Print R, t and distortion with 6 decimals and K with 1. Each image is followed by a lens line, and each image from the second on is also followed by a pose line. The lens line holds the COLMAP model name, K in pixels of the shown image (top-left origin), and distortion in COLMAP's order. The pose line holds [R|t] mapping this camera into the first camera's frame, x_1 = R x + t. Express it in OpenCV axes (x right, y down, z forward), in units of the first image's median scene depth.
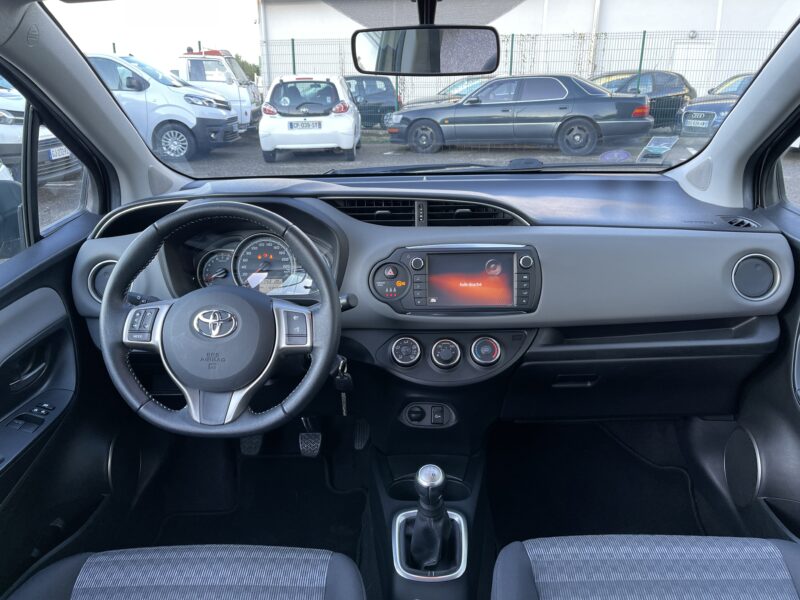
lens RADIAL K [[612.7, 0, 395.9], [0, 612.7, 288.9], [0, 0, 1]] dist [0.050352, -0.087497]
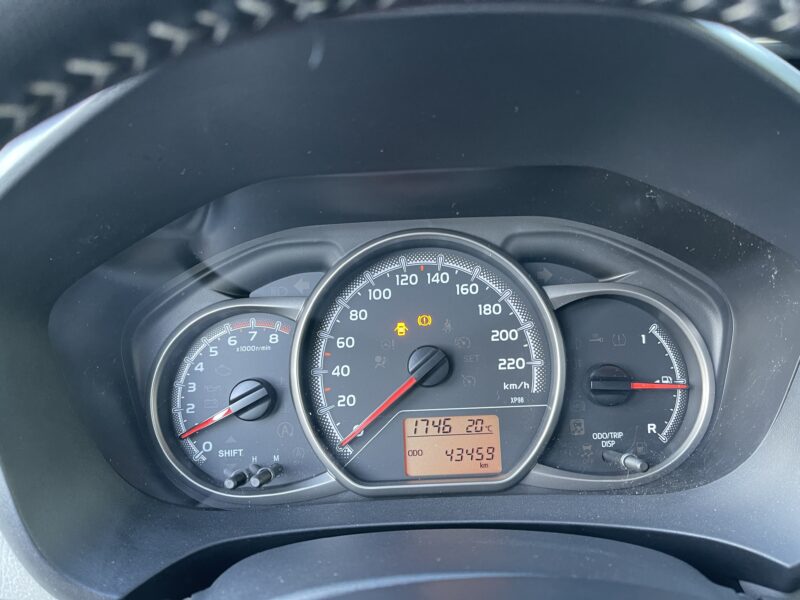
lens RADIAL K [[612.7, 0, 404.0], [0, 612.7, 304.2], [0, 0, 1]] dist [0.050352, -0.087497]
pose [[0.999126, -0.028269, 0.030780, -0.228849], [0.029577, 0.998641, -0.042904, -0.051106], [-0.029526, 0.043777, 0.998605, 0.750562]]
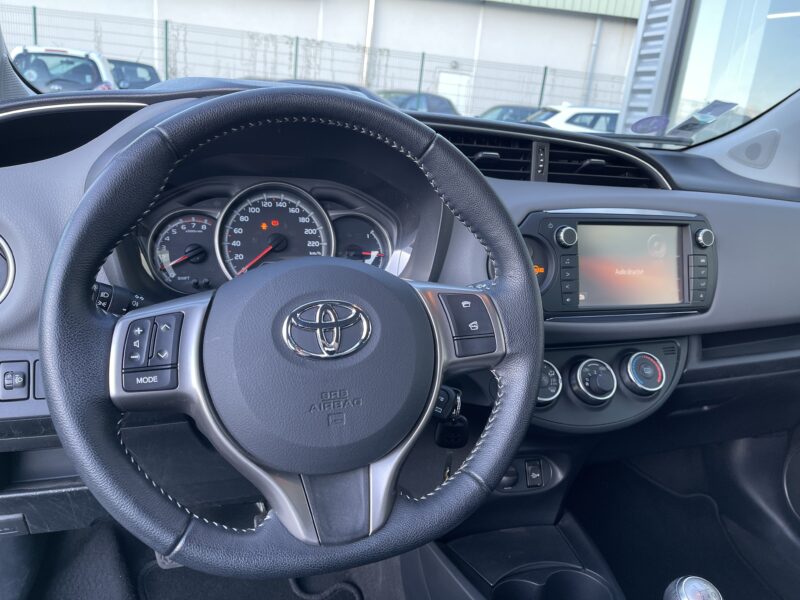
lens RADIAL K [[637.8, 0, 407.5], [0, 637.8, 304.5], [0, 0, 1]] dist [0.033287, -0.044415]
pose [[0.928706, -0.015309, 0.370500, -0.317752], [0.017481, 0.999844, -0.002505, 0.022999], [-0.370404, 0.008803, 0.928829, 0.415197]]
